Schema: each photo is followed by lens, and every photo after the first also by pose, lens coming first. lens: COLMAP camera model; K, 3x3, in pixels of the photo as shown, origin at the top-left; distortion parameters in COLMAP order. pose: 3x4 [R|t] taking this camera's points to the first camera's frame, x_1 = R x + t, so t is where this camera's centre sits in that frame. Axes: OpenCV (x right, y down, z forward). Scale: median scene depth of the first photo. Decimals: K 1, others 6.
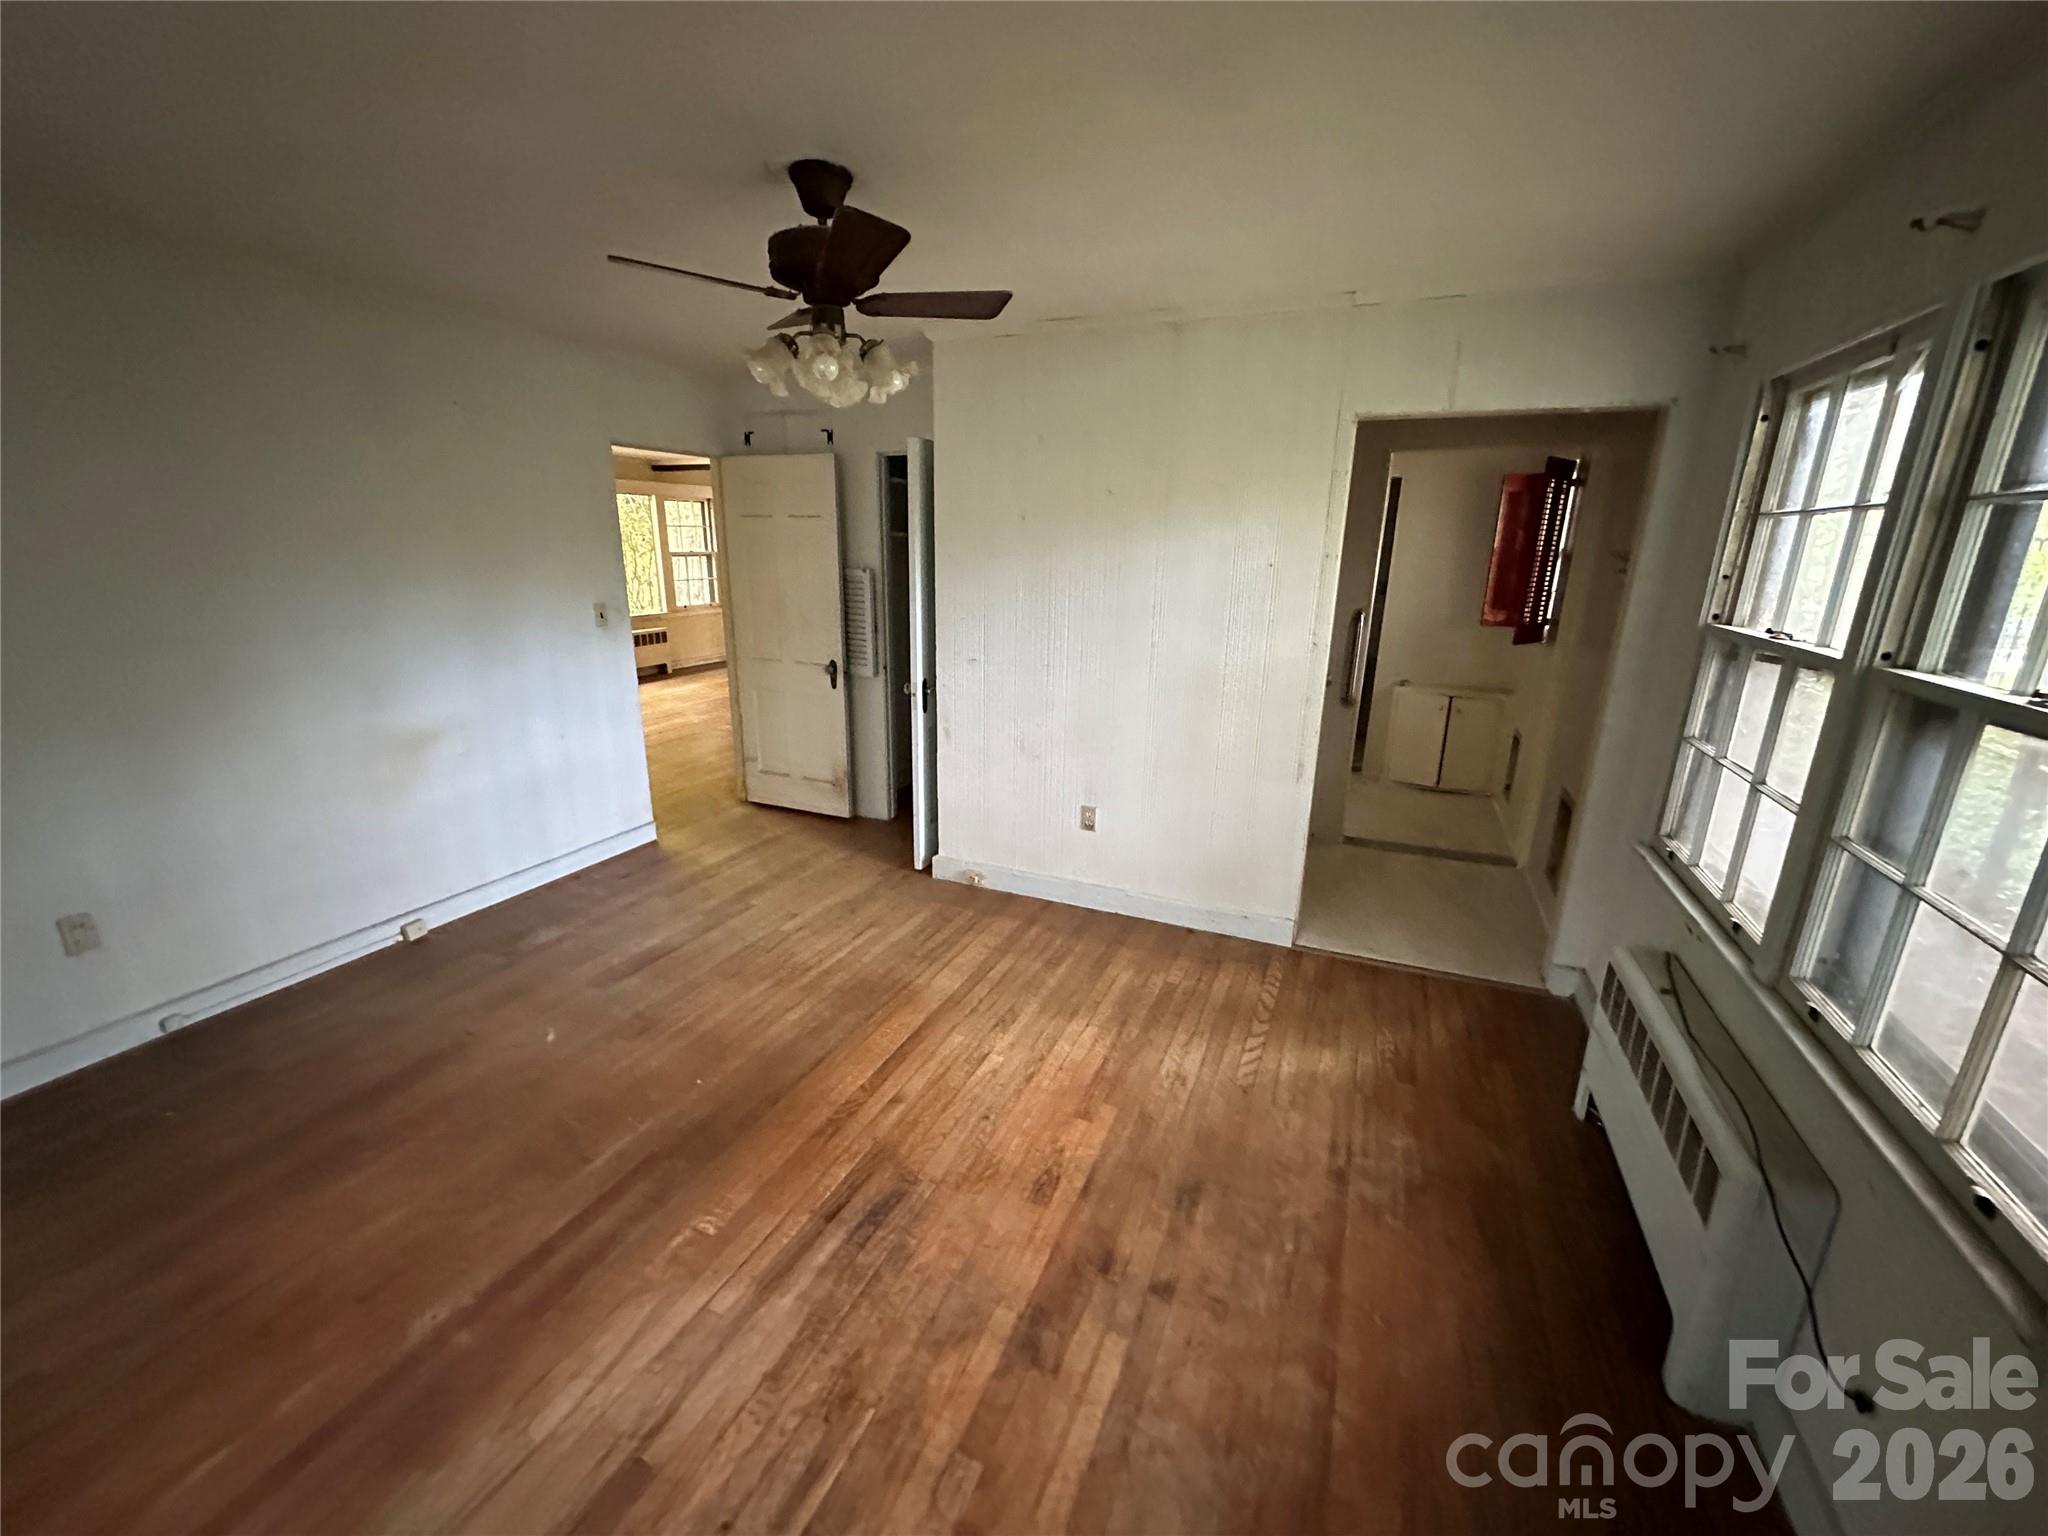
lens RADIAL K [[824.0, 0, 1022.8], [0, 824.0, 772.2], [0, 0, 1]] dist [-0.000792, 0.000175]
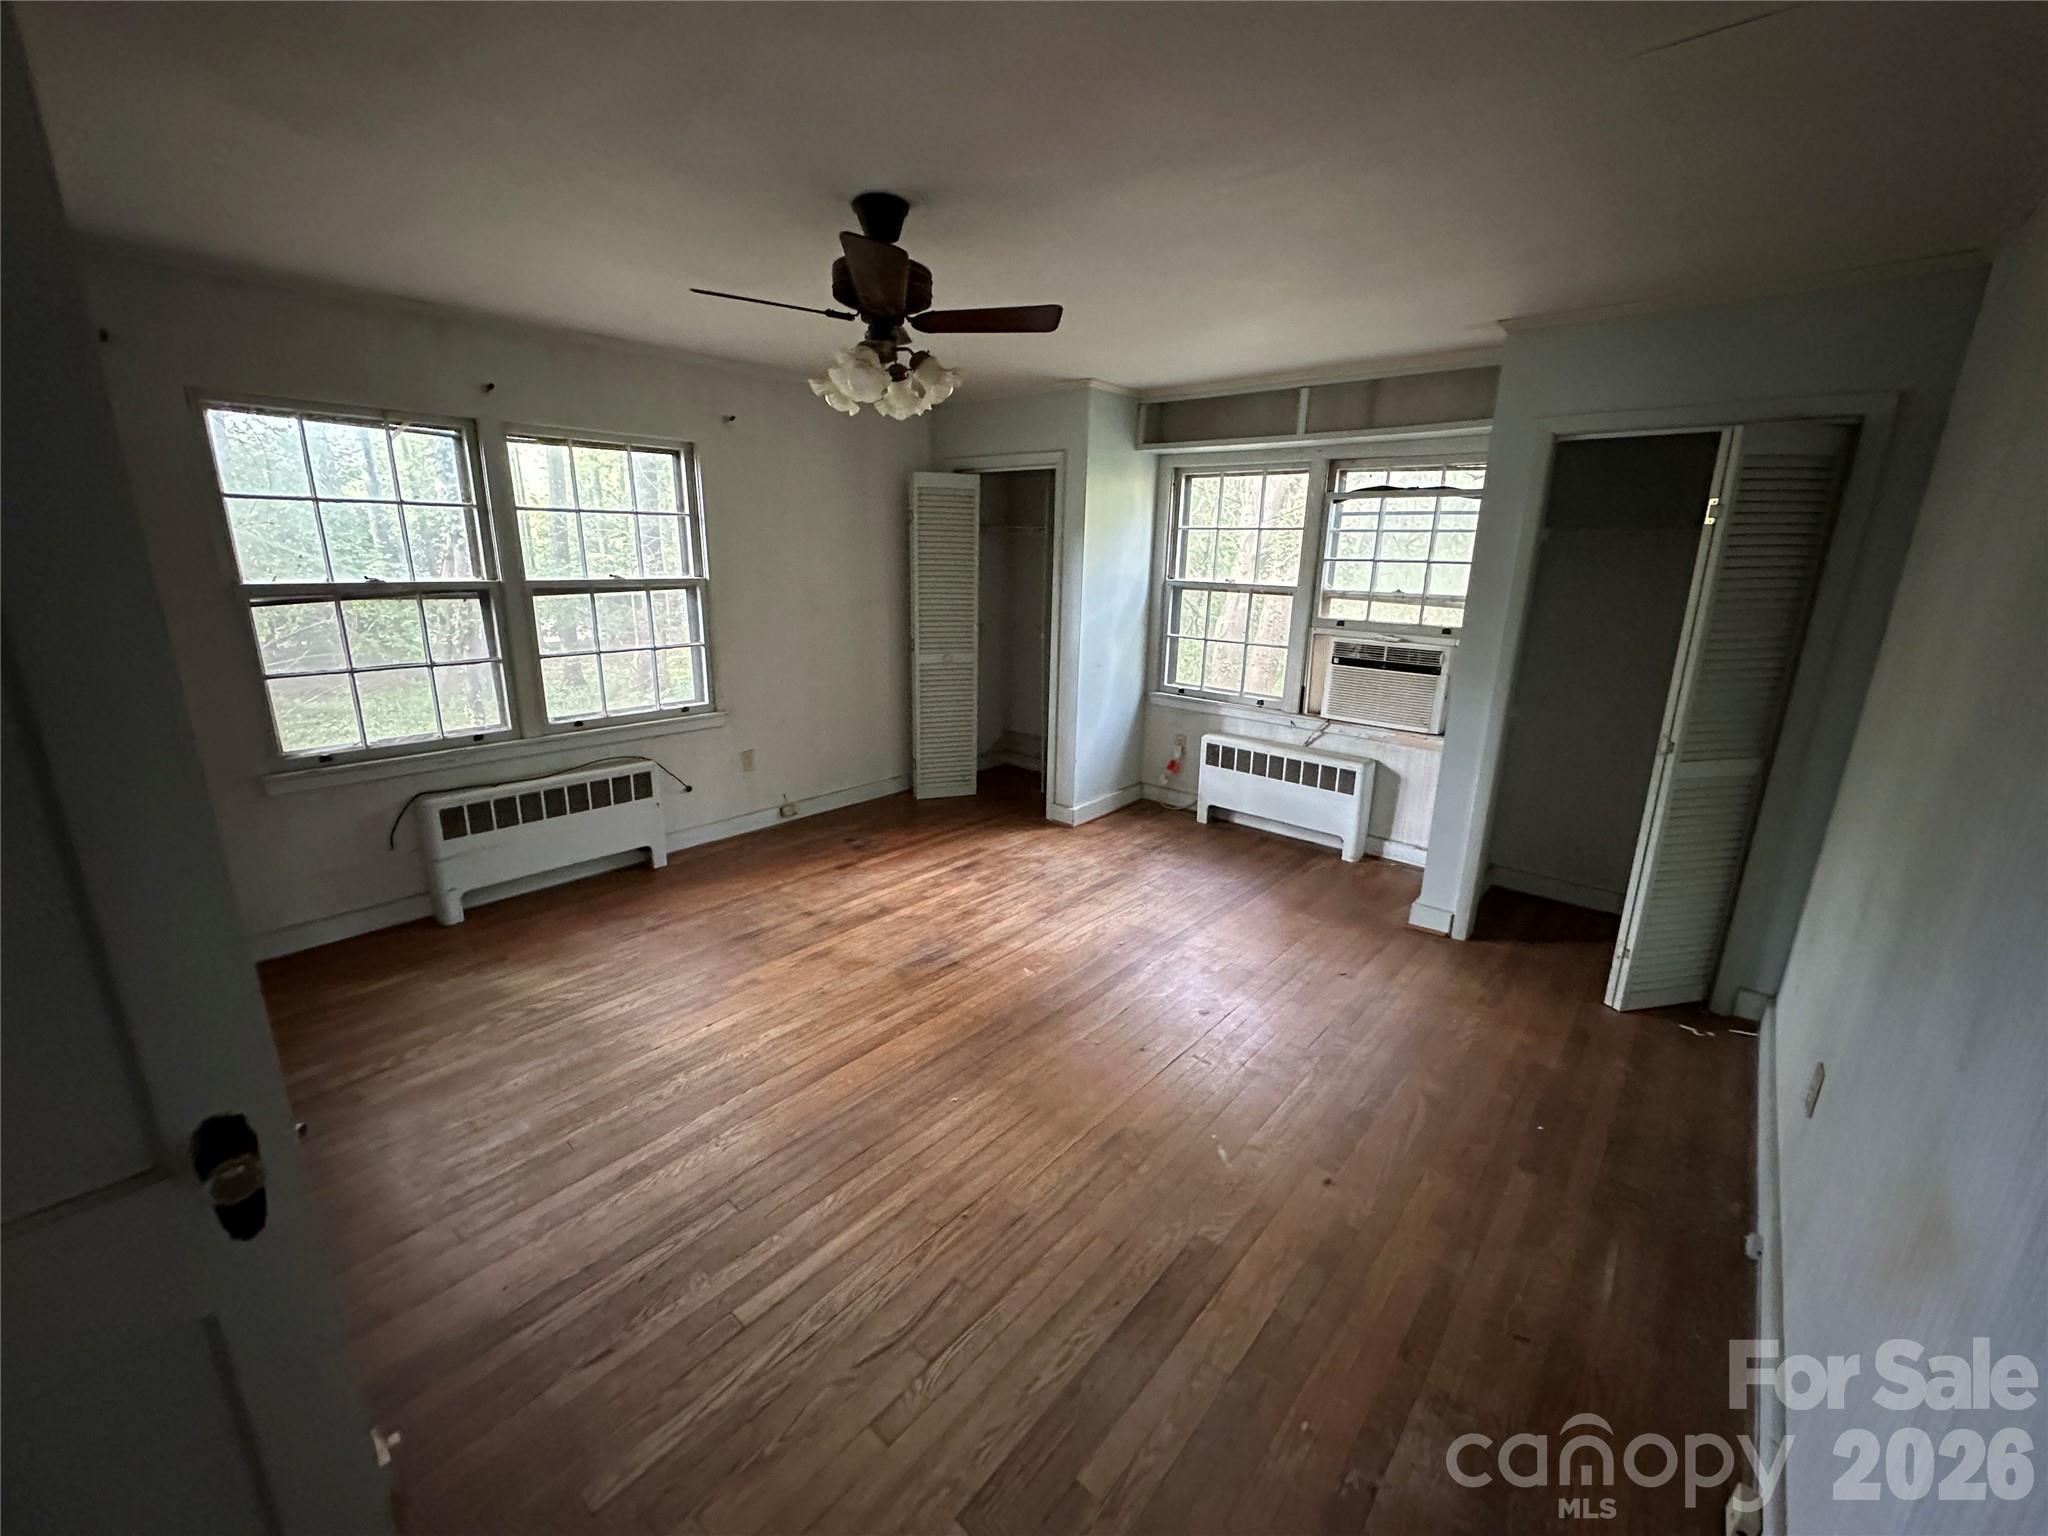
lens RADIAL K [[824.0, 0, 1022.8], [0, 824.0, 772.2], [0, 0, 1]] dist [-0.000792, 0.000175]
pose [[-0.950075, -0.112396, 0.291076, -0.818804], [0.054486, 0.858774, 0.509449, -0.611943], [-0.307229, 0.499874, -0.809775, 2.170492]]
